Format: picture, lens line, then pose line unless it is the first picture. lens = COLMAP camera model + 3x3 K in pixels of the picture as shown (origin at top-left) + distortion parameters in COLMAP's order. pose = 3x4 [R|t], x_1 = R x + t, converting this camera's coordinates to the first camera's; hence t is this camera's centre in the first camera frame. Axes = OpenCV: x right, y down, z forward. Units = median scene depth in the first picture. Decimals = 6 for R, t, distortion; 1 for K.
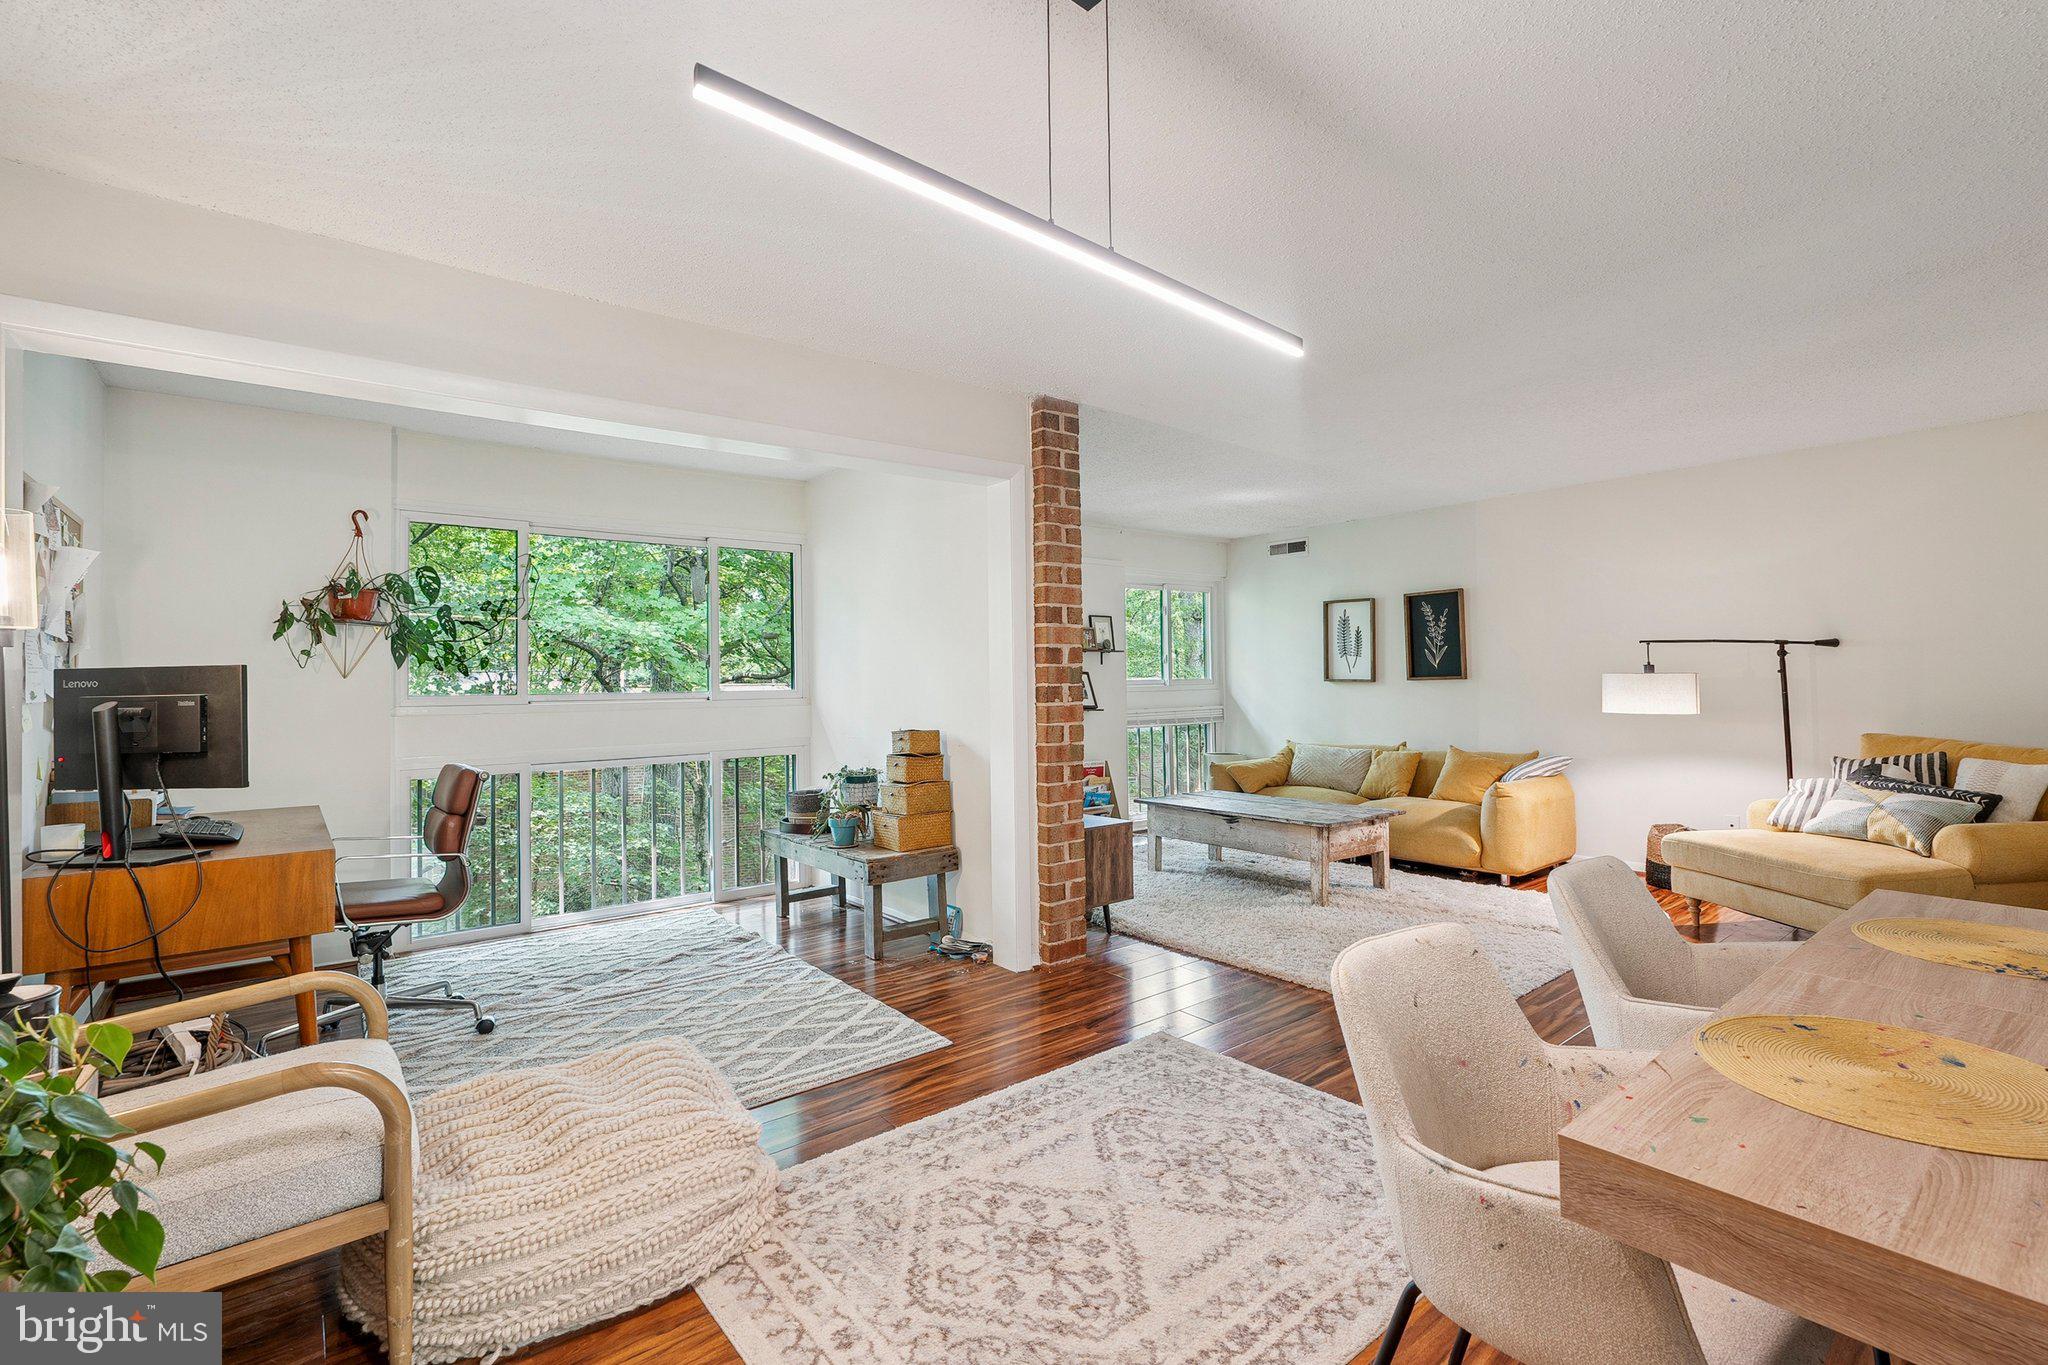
lens RADIAL K [[896.9, 0, 1040.1], [0, 896.9, 661.8], [0, 0, 1]] dist [-0.003578, -0.001196]
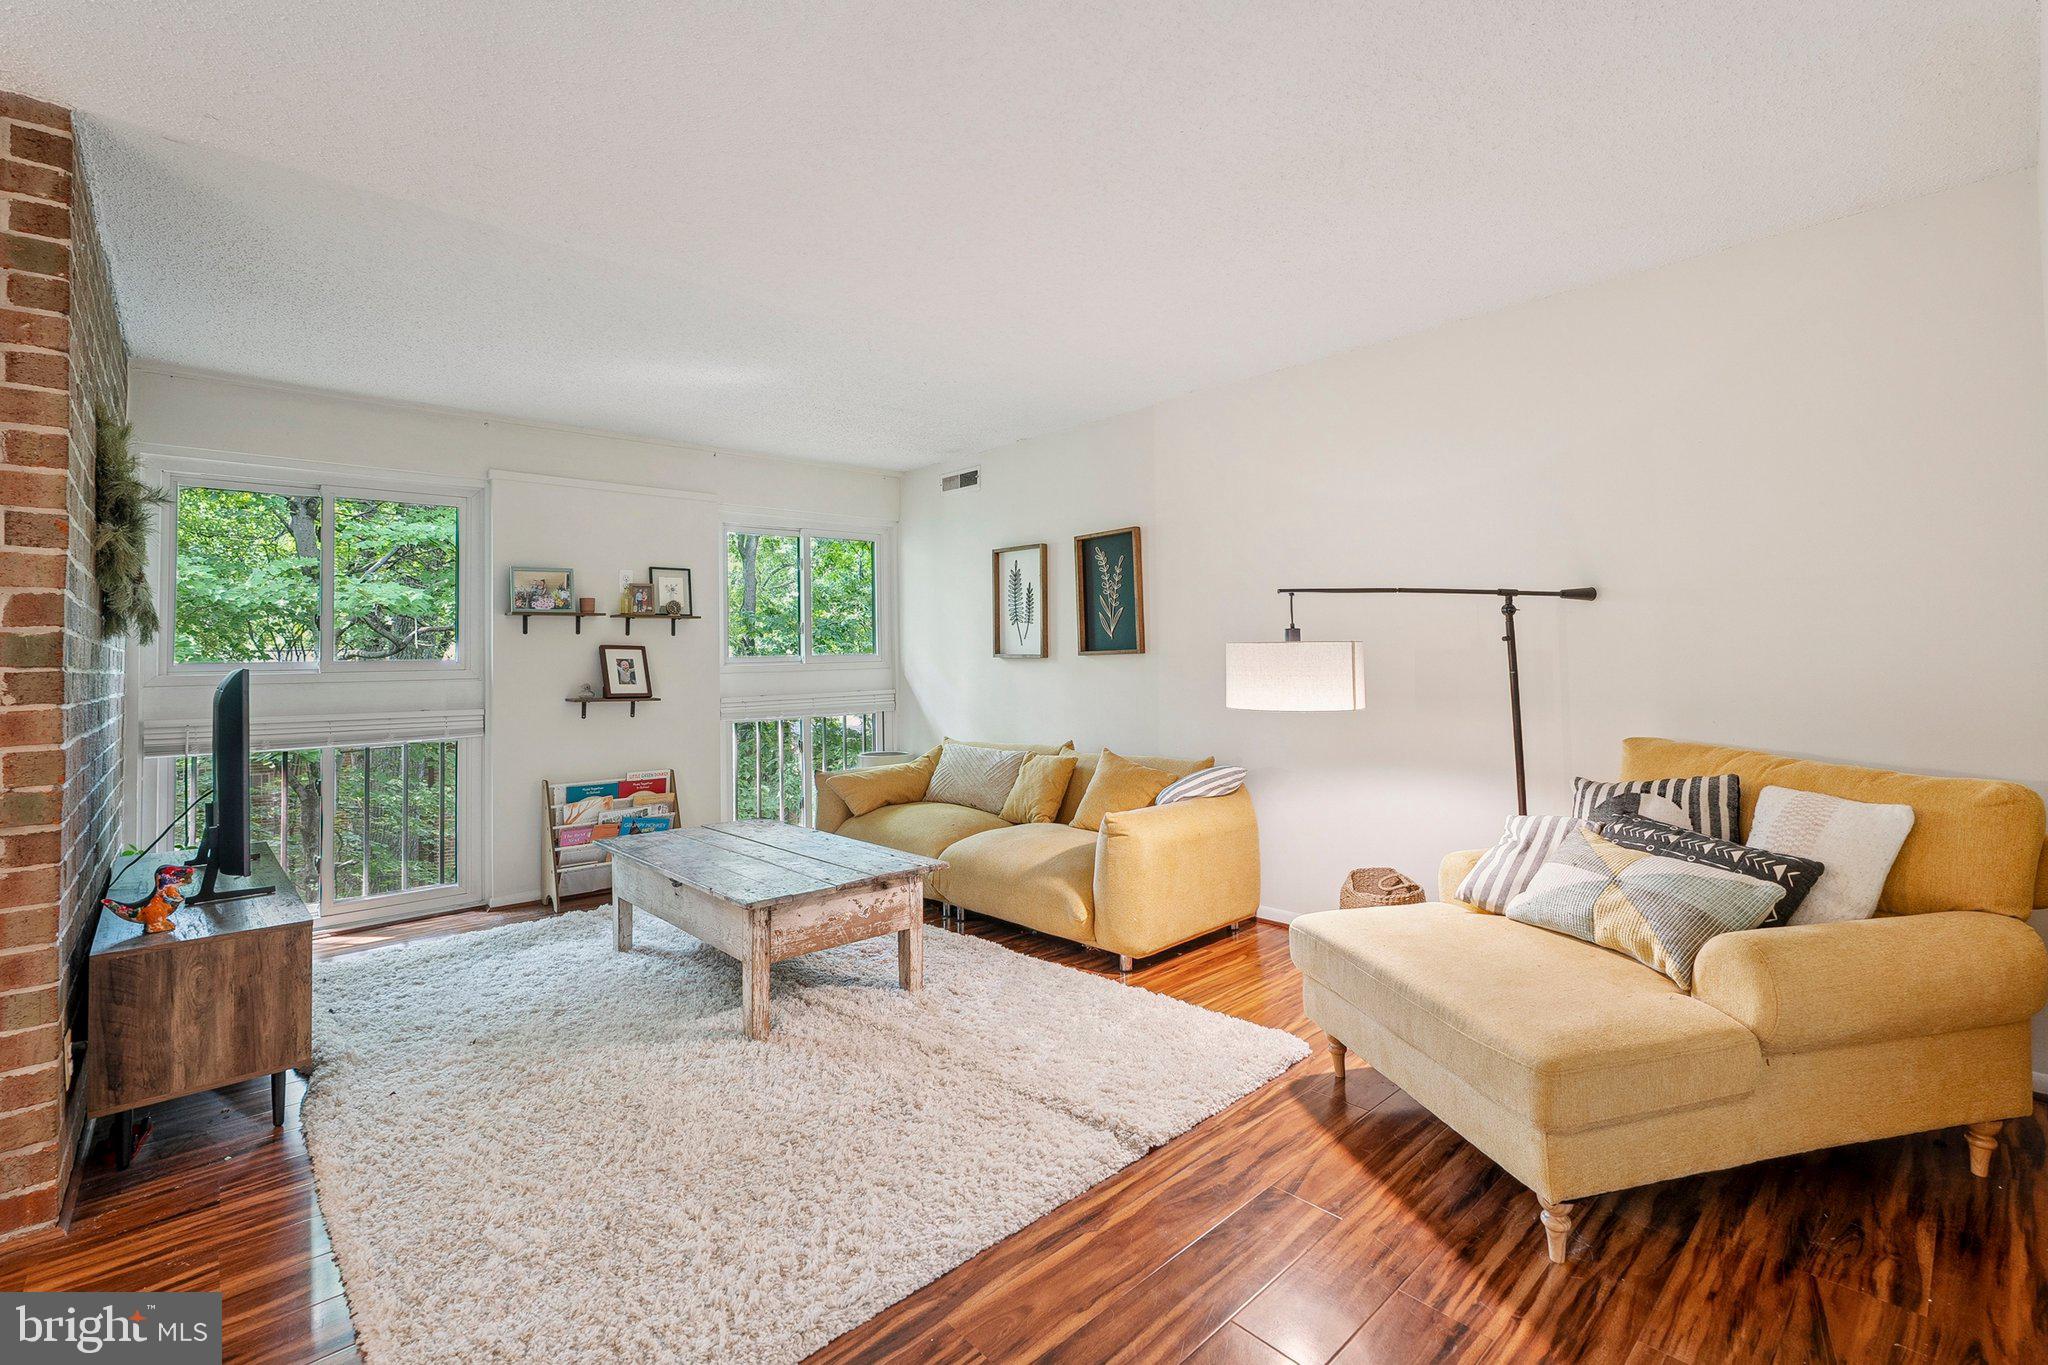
lens RADIAL K [[896.9, 0, 1025.0], [0, 896.9, 627.7], [0, 0, 1]] dist [-0.003578, -0.001196]
pose [[0.997930, -0.003413, 0.064222, 0.456978], [0.004131, 0.999930, -0.011055, 0.008460], [-0.064180, 0.011298, 0.997874, 0.397996]]
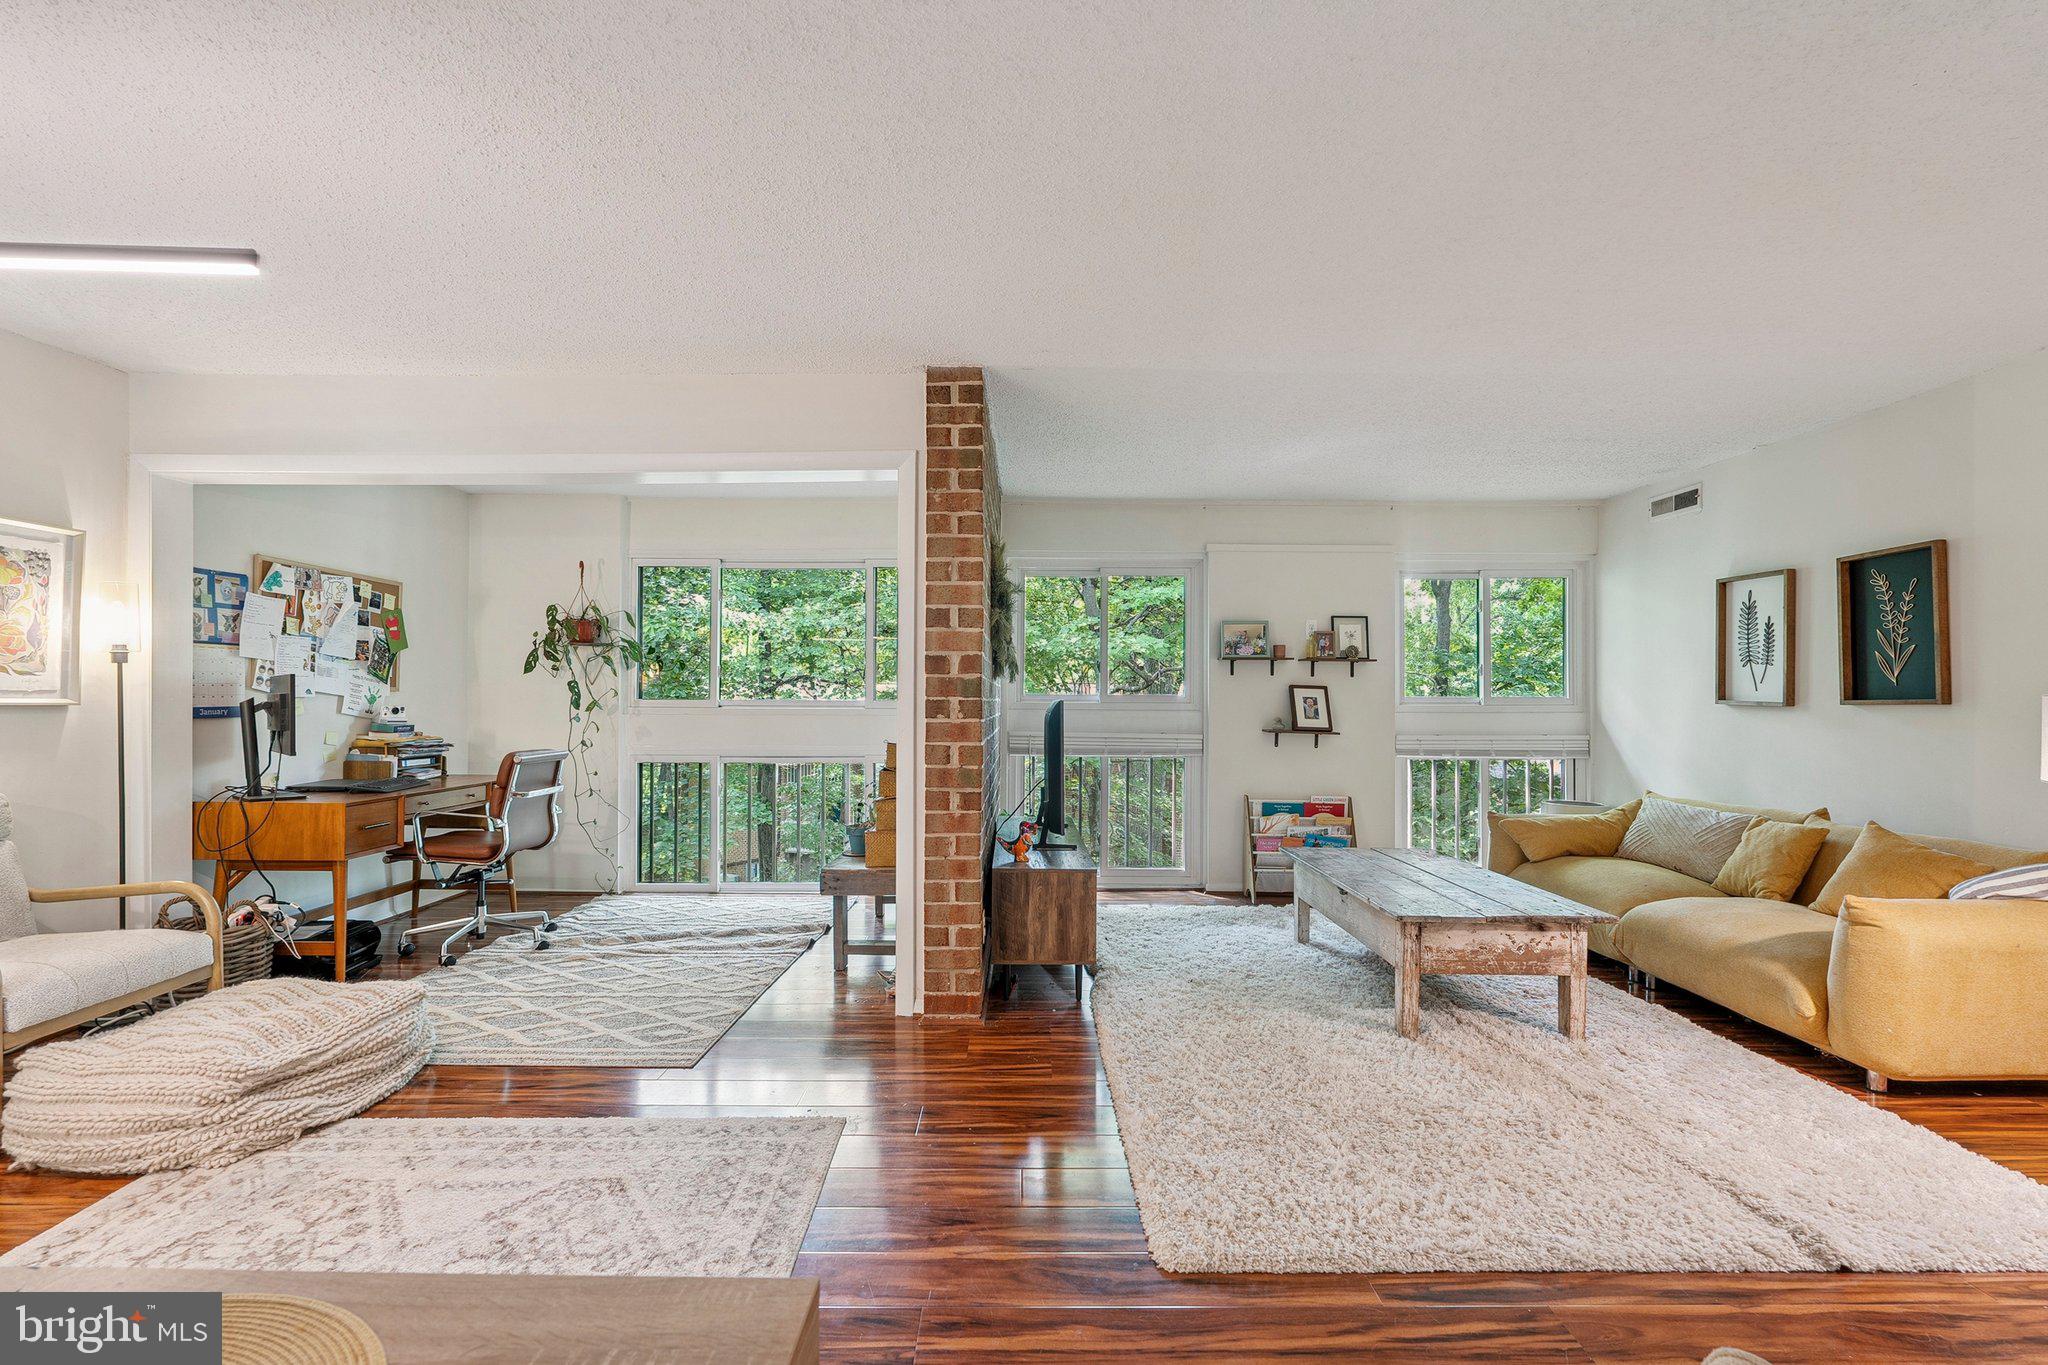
lens RADIAL K [[896.9, 0, 1038.0], [0, 896.9, 687.1], [0, 0, 1]] dist [-0.003578, -0.001196]
pose [[0.783643, 0.009592, -0.621138, 0.516467], [-0.001248, 0.999903, 0.013866, 0.002236], [0.621211, -0.010090, 0.783579, 0.308197]]
